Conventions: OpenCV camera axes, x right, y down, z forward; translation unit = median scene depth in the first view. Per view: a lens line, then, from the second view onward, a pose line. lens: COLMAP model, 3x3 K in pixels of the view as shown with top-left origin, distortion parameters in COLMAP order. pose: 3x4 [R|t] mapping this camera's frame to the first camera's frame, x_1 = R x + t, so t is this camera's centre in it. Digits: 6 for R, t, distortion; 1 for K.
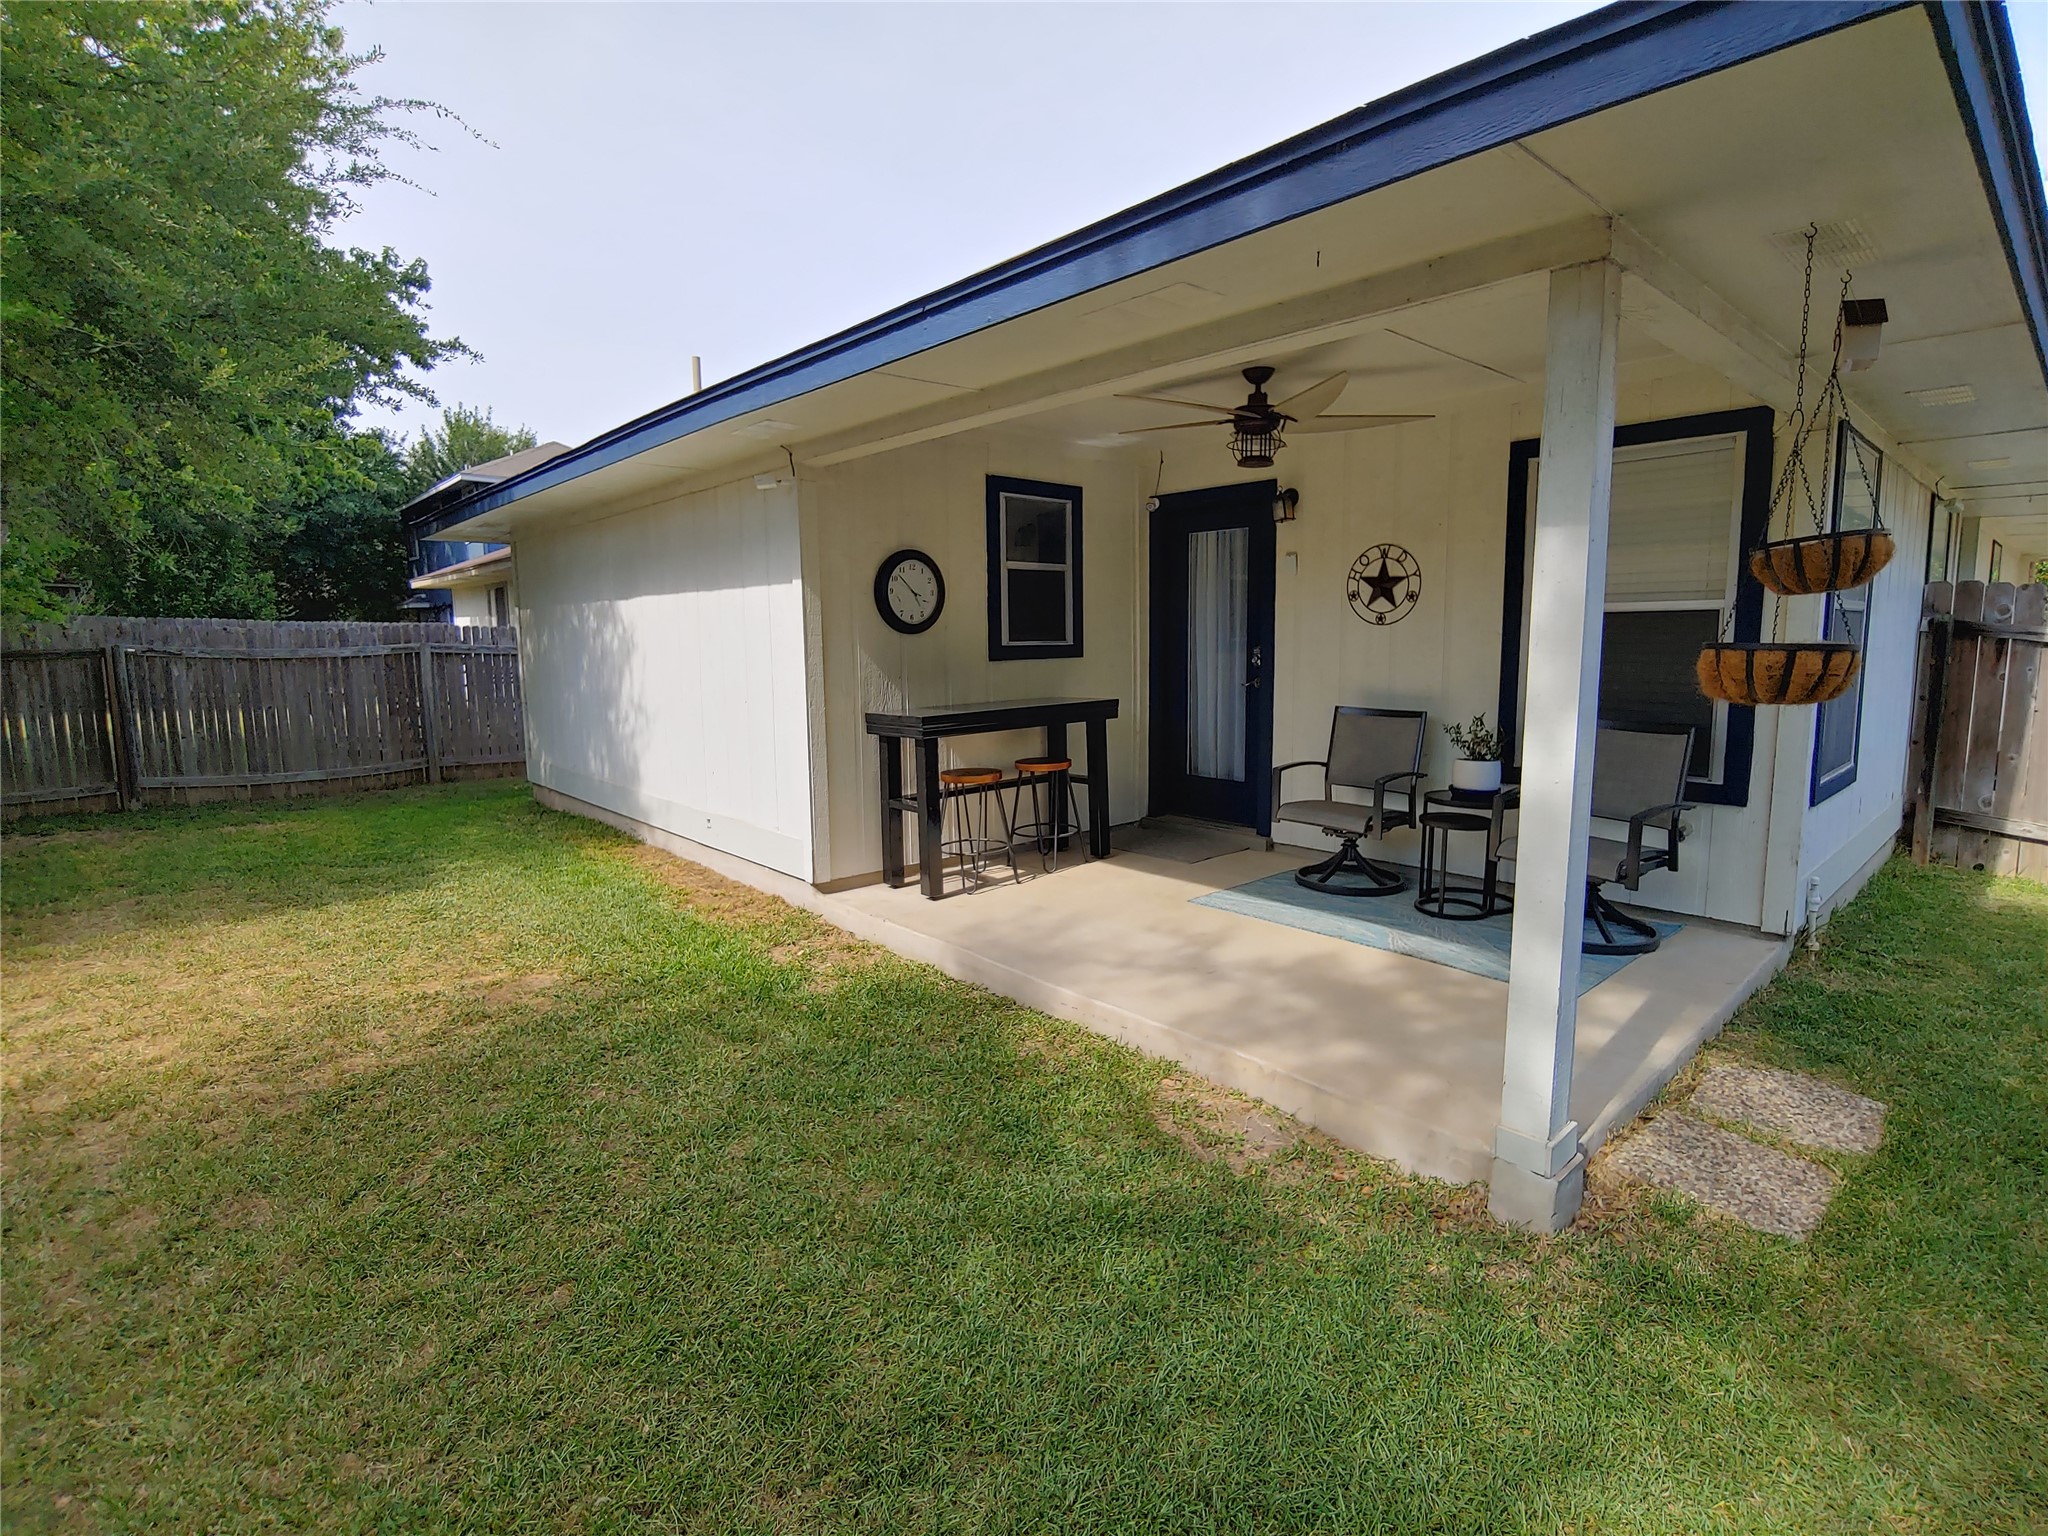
lens RADIAL K [[985.3, 0, 1030.2], [0, 985.3, 759.7], [0, 0, 1]] dist [-0.017649, 0.000210]
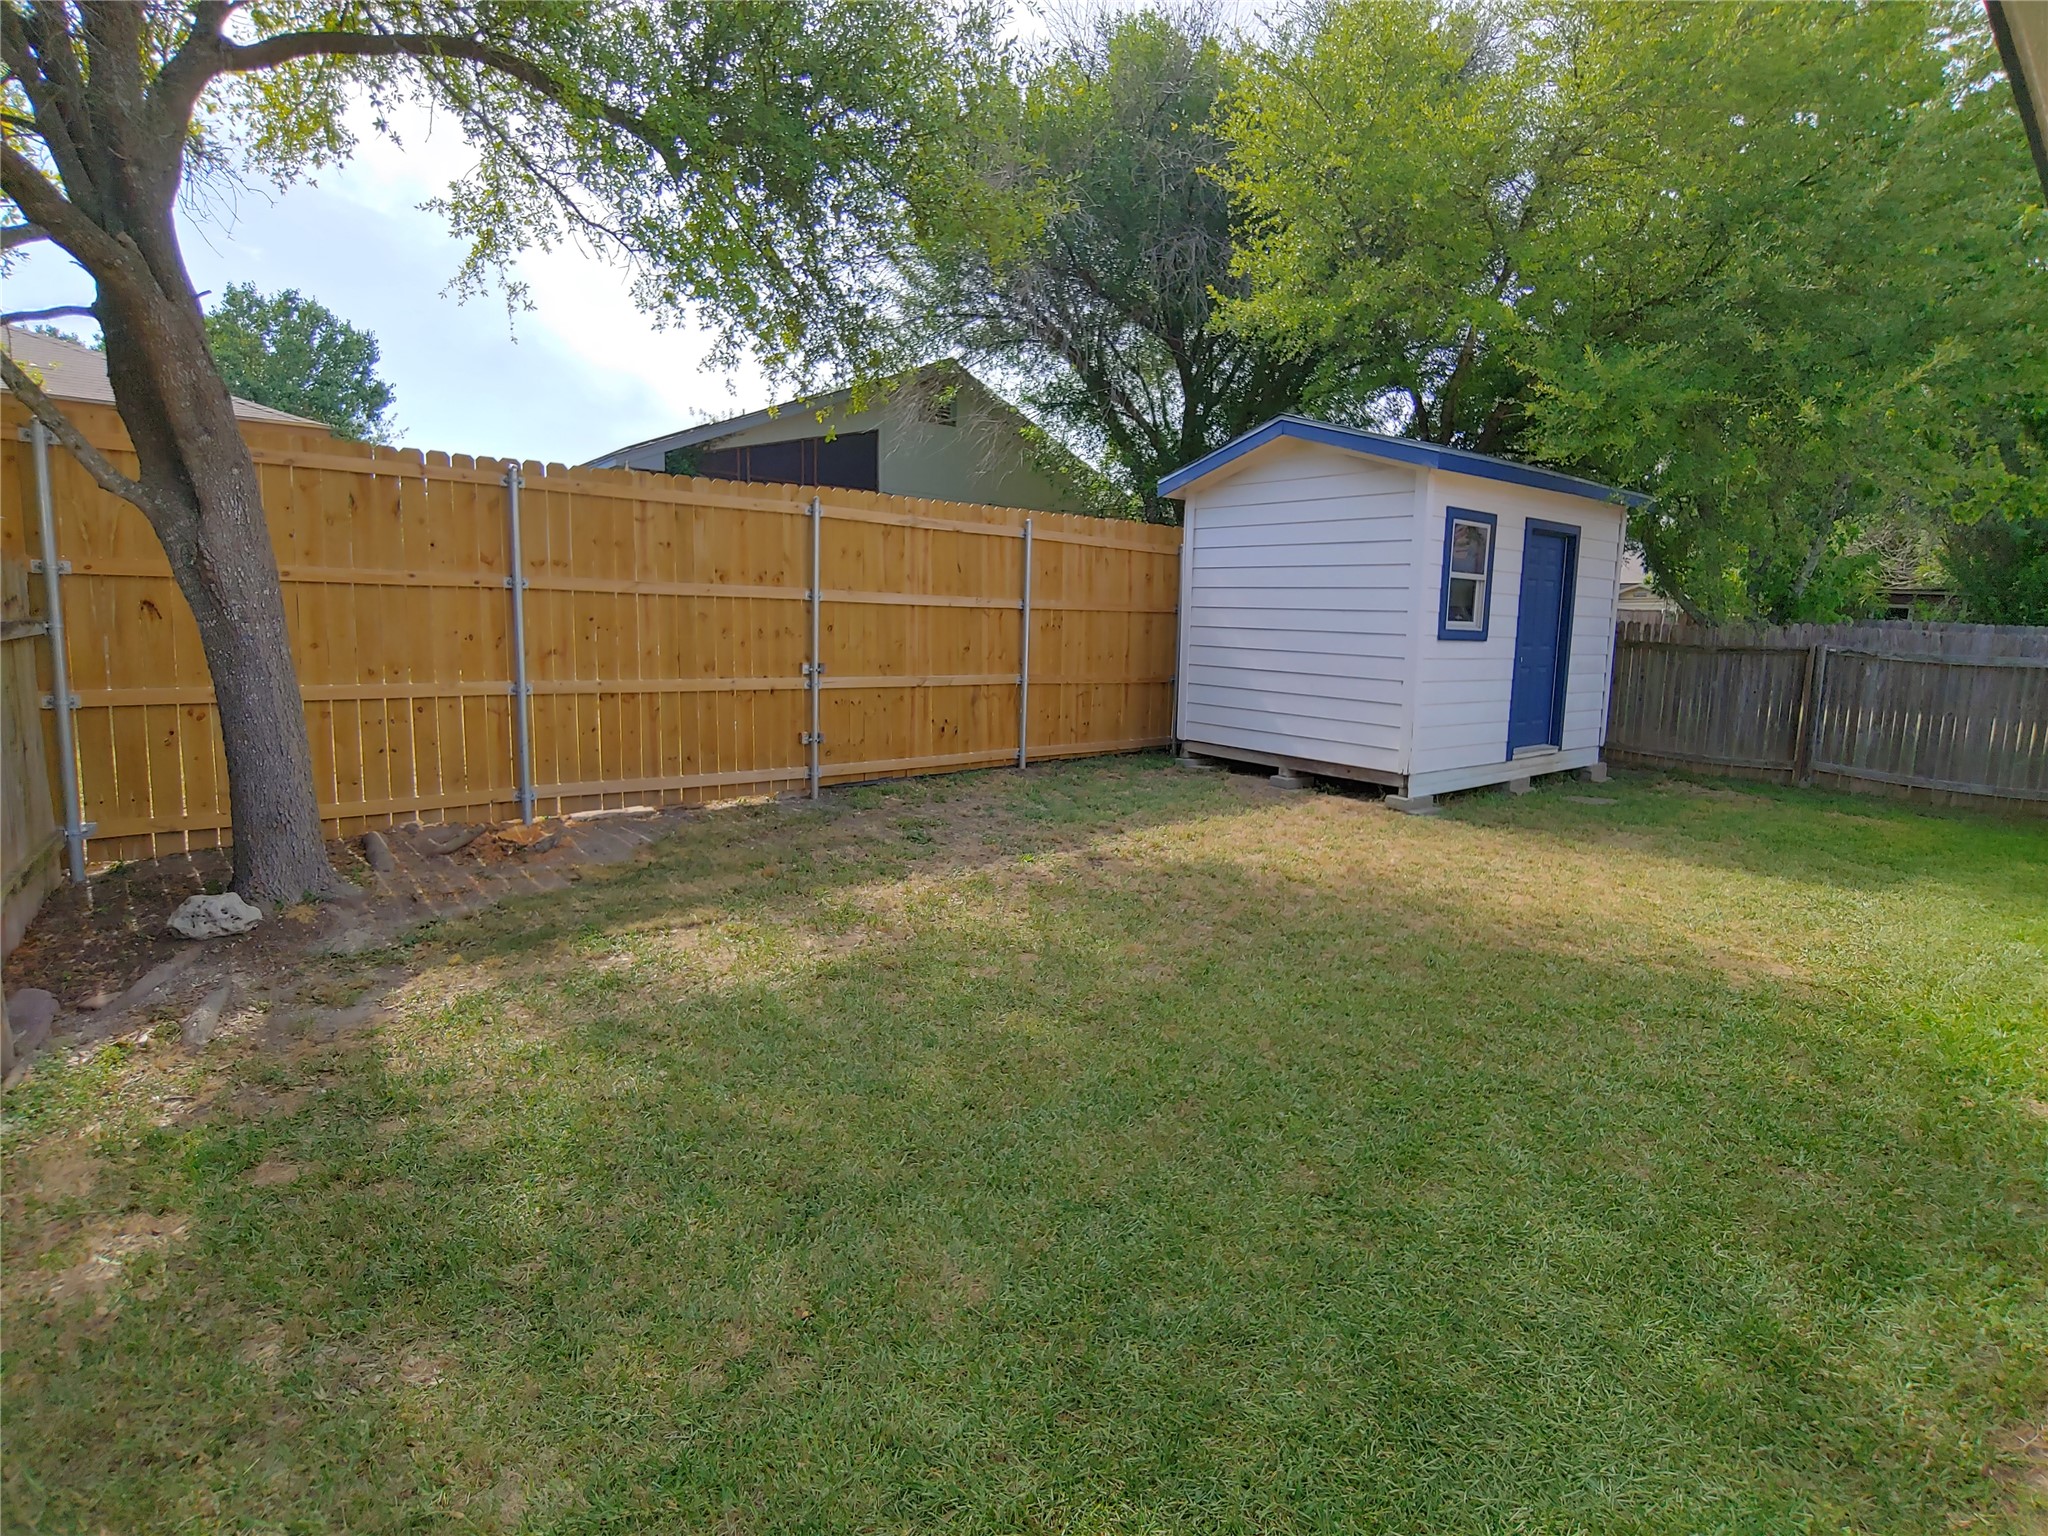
lens RADIAL K [[985.3, 0, 1030.2], [0, 985.3, 759.7], [0, 0, 1]] dist [-0.017649, 0.000210]
pose [[-0.034886, 0.143438, -0.989044, 0.259854], [-0.152948, 0.977222, 0.147118, -0.010840], [0.987618, 0.156404, -0.012153, 0.101059]]
